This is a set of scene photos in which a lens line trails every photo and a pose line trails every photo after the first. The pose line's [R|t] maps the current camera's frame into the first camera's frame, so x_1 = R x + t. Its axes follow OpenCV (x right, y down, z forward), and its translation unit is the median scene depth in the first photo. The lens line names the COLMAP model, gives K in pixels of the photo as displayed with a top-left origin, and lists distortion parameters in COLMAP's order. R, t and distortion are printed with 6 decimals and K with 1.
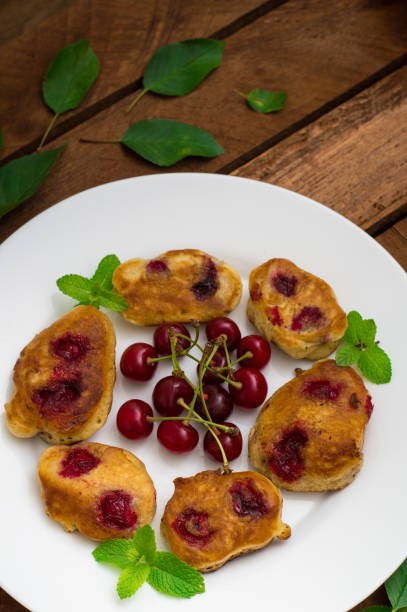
lens RADIAL K [[1486.0, 0, 203.5], [0, 1486.0, 306.0], [0, 0, 1]] dist [-0.163485, 0.493026]
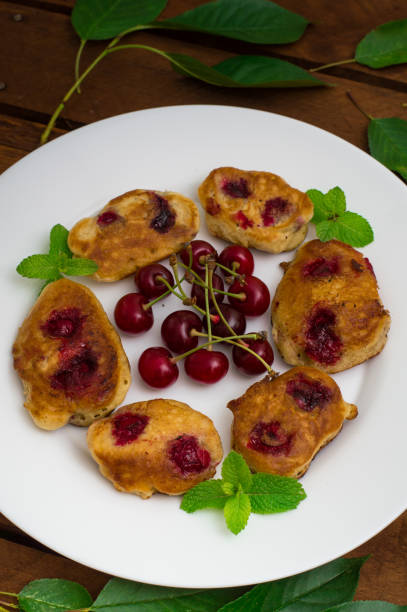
lens RADIAL K [[1486.0, 0, 203.5], [0, 1486.0, 306.0], [0, 0, 1]] dist [-0.163485, 0.493026]
pose [[0.905506, -0.359529, 0.225382, -0.220250], [0.366763, 0.930256, 0.010416, 0.040520], [-0.213408, 0.073230, 0.974215, 0.059597]]
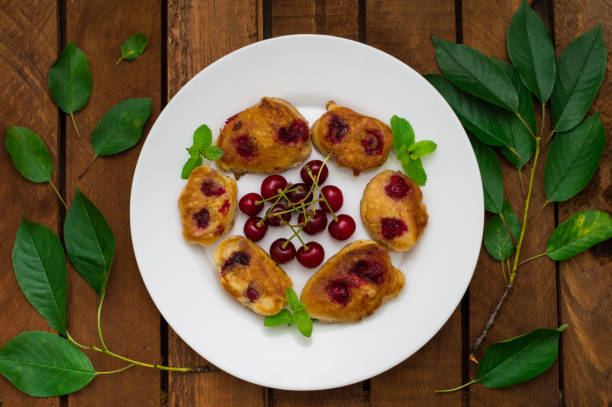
lens RADIAL K [[1486.0, 0, 306.0], [0, 1486.0, 203.5], [0, 0, 1]] dist [-0.163485, 0.493026]
pose [[-0.690589, -0.719371, 0.074774, -0.115381], [0.630115, -0.547689, 0.550446, -0.759808], [-0.355022, 0.427248, 0.831515, -0.248613]]
